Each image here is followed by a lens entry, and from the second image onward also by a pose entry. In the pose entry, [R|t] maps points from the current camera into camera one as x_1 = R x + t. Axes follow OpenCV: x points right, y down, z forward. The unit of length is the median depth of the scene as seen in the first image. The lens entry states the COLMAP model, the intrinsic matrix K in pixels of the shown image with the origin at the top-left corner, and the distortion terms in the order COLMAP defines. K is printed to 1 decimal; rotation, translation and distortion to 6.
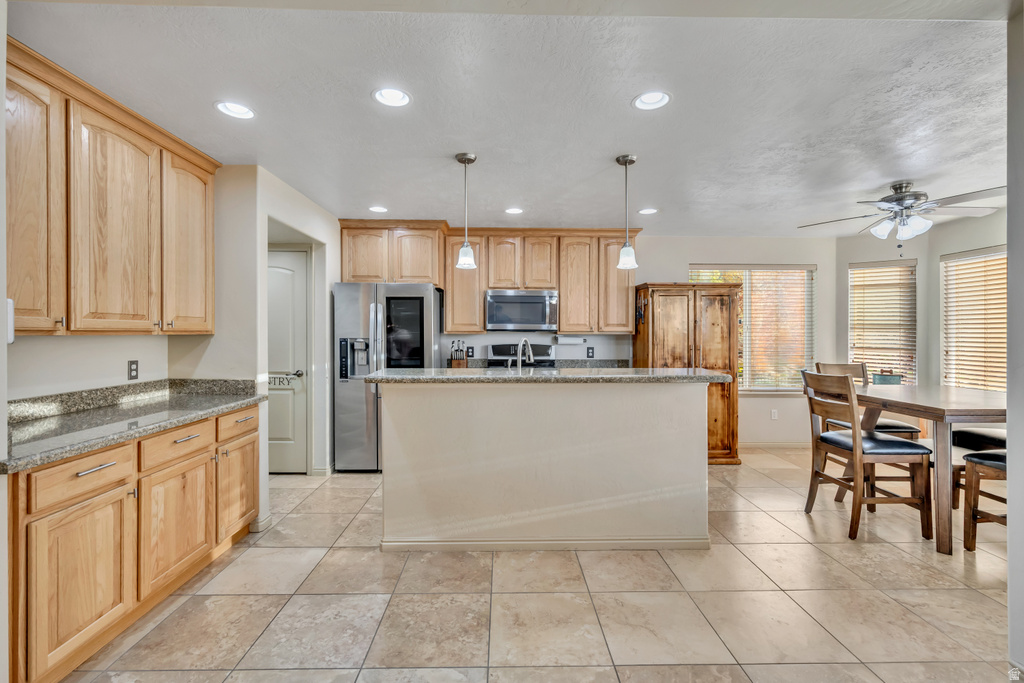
lens RADIAL K [[441.6, 0, 512.4], [0, 441.6, 336.4], [0, 0, 1]] dist [-0.001722, 0.000238]
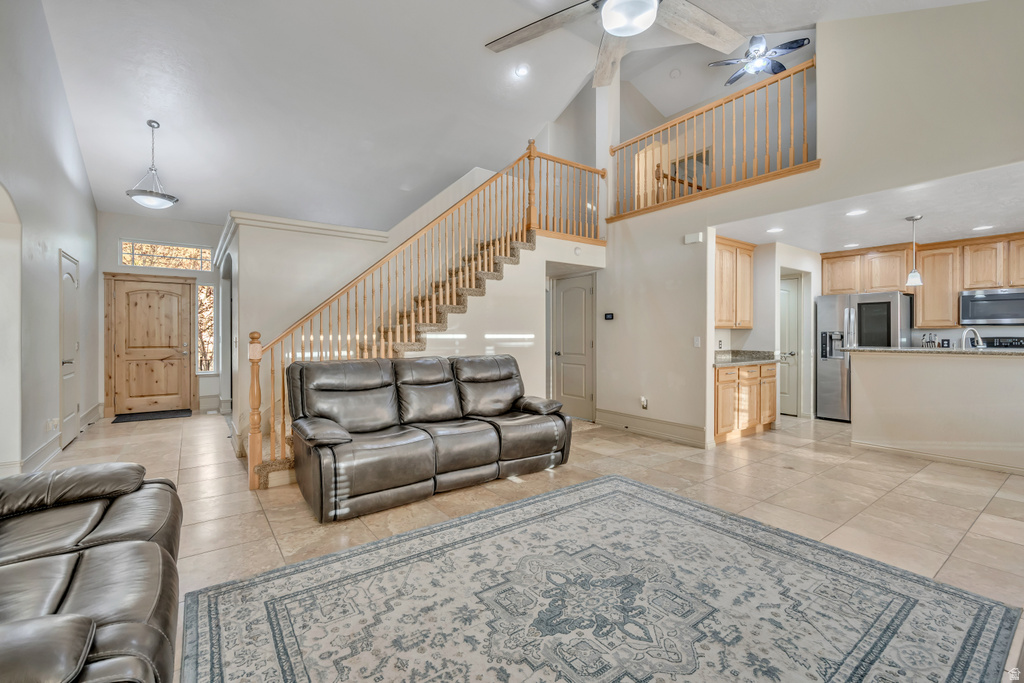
lens RADIAL K [[441.6, 0, 512.4], [0, 441.6, 336.4], [0, 0, 1]] dist [-0.001722, 0.000238]
pose [[0.570459, 0.001379, -0.821325, 0.260759], [-0.005439, 0.999983, -0.002098, 0.029596], [0.821308, 0.005665, 0.570456, -0.768471]]
